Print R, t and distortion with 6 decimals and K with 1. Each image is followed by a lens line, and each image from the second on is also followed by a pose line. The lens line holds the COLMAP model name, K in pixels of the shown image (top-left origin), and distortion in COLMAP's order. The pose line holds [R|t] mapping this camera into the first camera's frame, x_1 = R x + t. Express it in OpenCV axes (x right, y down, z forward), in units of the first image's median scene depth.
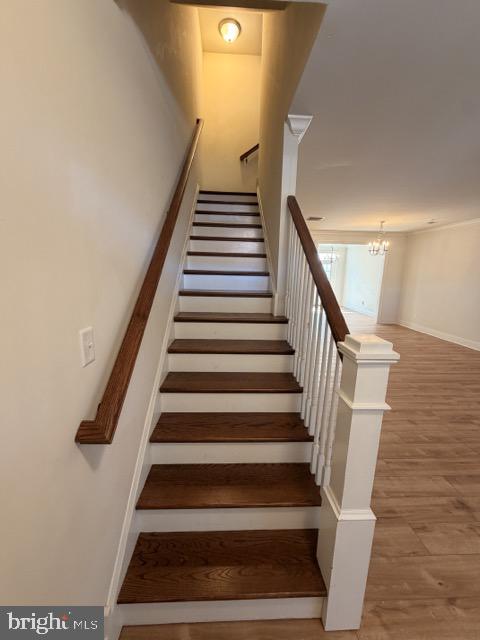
lens RADIAL K [[256.7, 0, 236.9], [0, 256.7, 321.7], [0, 0, 1]] dist [-0.007350, -0.000317]
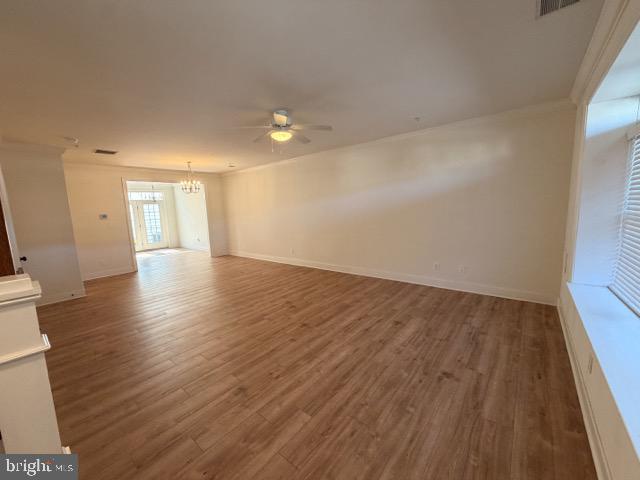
lens RADIAL K [[256.7, 0, 318.2], [0, 256.7, 241.2], [0, 0, 1]] dist [-0.007350, -0.000317]
pose [[0.658202, -0.144691, 0.738806, 0.149348], [0.199630, 0.979771, 0.014033, 0.035301], [-0.725891, 0.138252, 0.673772, -0.091899]]
